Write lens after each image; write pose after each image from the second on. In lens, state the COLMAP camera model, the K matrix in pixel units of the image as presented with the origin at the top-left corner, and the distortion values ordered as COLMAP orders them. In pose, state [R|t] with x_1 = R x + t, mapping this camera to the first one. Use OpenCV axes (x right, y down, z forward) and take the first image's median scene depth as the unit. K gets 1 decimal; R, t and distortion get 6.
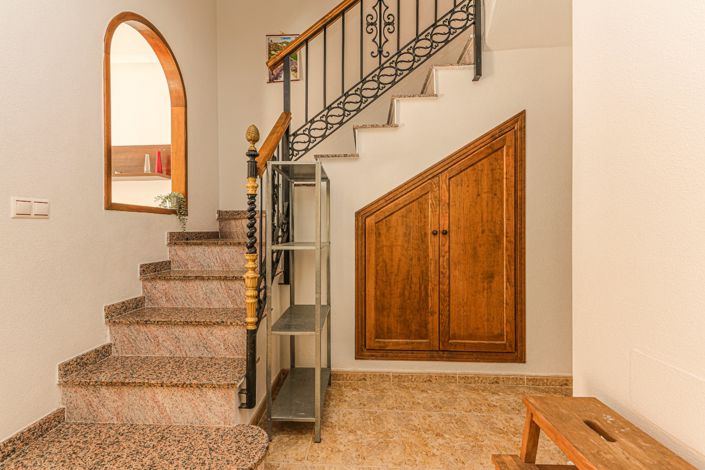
lens RADIAL K [[323.3, 0, 349.1], [0, 323.3, 232.1], [0, 0, 1]] dist [-0.003460, 0.003454]
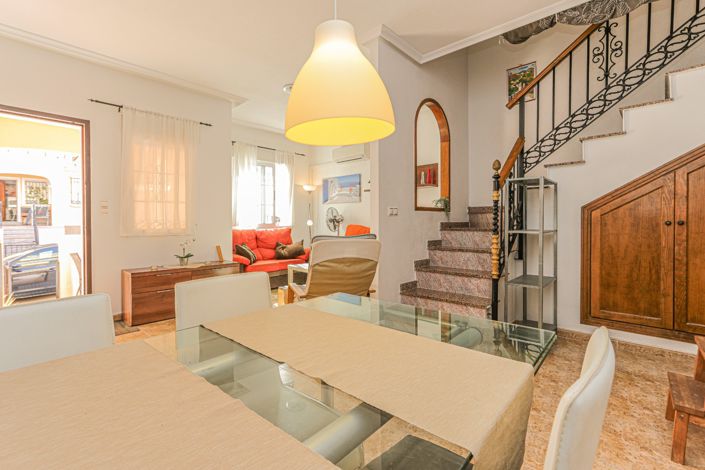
lens RADIAL K [[323.3, 0, 344.5], [0, 323.3, 225.7], [0, 0, 1]] dist [-0.003460, 0.003454]
pose [[0.756765, 0.008709, -0.653629, 0.149381], [-0.001019, 0.999926, 0.012143, -0.001710], [0.653686, -0.008524, 0.756718, -0.579991]]
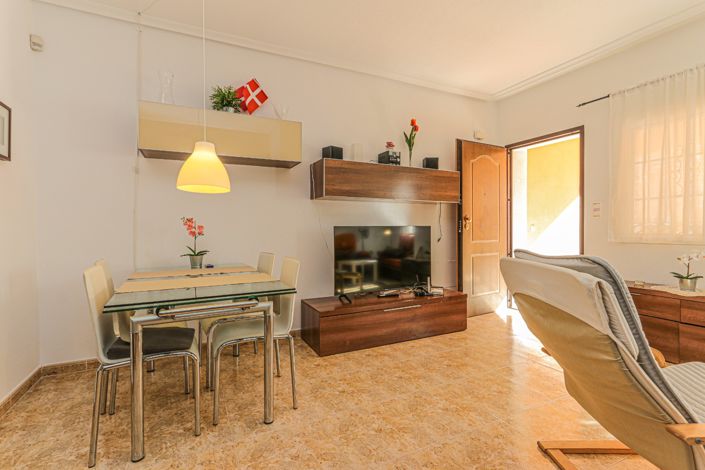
lens RADIAL K [[323.3, 0, 349.9], [0, 323.3, 230.8], [0, 0, 1]] dist [-0.003460, 0.003454]
pose [[-0.875015, 0.014230, -0.483887, -0.031757], [0.011256, 0.999896, 0.009051, -0.000960], [0.483966, 0.002473, -0.875083, 0.608628]]
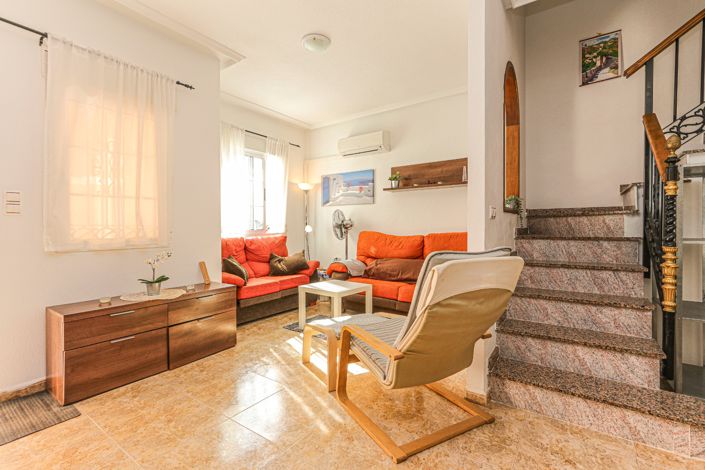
lens RADIAL K [[323.3, 0, 348.0], [0, 323.3, 230.8], [0, 0, 1]] dist [-0.003460, 0.003454]
pose [[0.842726, 0.005470, -0.538315, -0.455223], [-0.001201, 0.999965, 0.008281, 0.000498], [0.538342, -0.006332, 0.842703, -0.417780]]
